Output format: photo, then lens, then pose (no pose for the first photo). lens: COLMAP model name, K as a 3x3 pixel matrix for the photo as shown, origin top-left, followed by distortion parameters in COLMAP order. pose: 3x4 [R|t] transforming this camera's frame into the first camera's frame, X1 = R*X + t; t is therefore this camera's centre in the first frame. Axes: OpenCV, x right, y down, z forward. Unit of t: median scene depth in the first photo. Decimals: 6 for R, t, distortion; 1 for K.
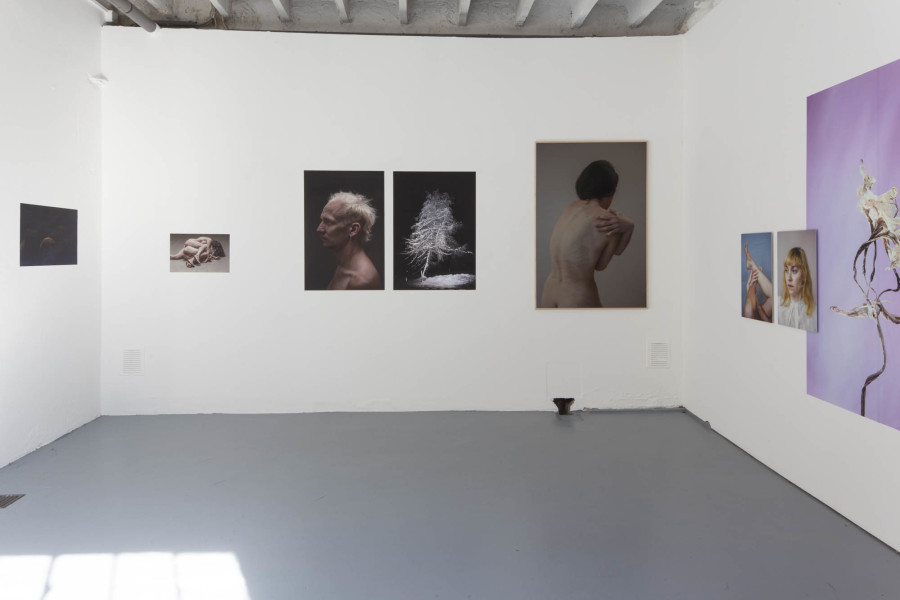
lens RADIAL K [[607.5, 0, 474.4], [0, 607.5, 260.1], [0, 0, 1]] dist [0.071392, -0.040930]
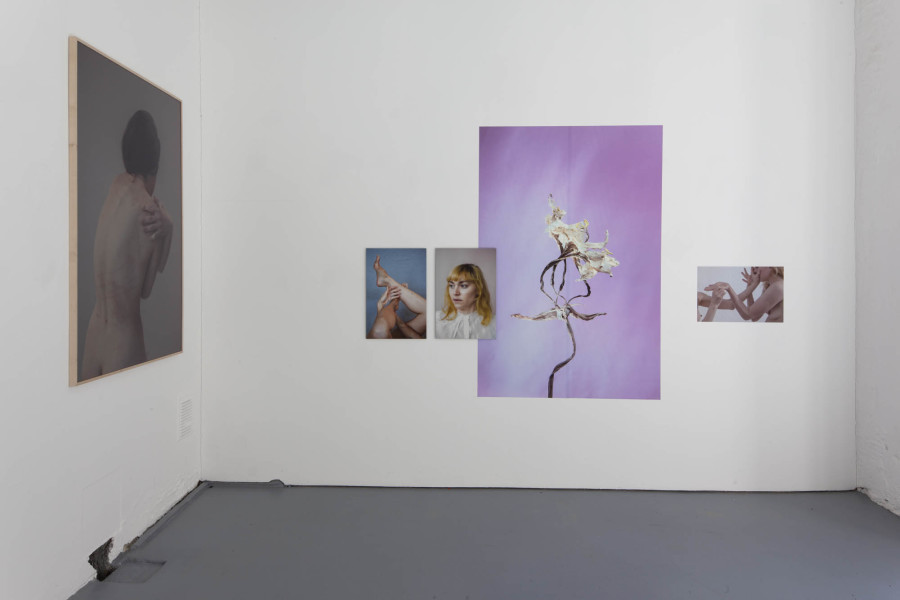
lens RADIAL K [[607.5, 0, 440.2], [0, 607.5, 276.6], [0, 0, 1]] dist [0.071392, -0.040930]
pose [[0.057975, -0.012379, 0.998241, -0.373164], [0.012254, 0.999857, 0.011688, -0.007527], [-0.998243, 0.011555, 0.058118, 0.687583]]
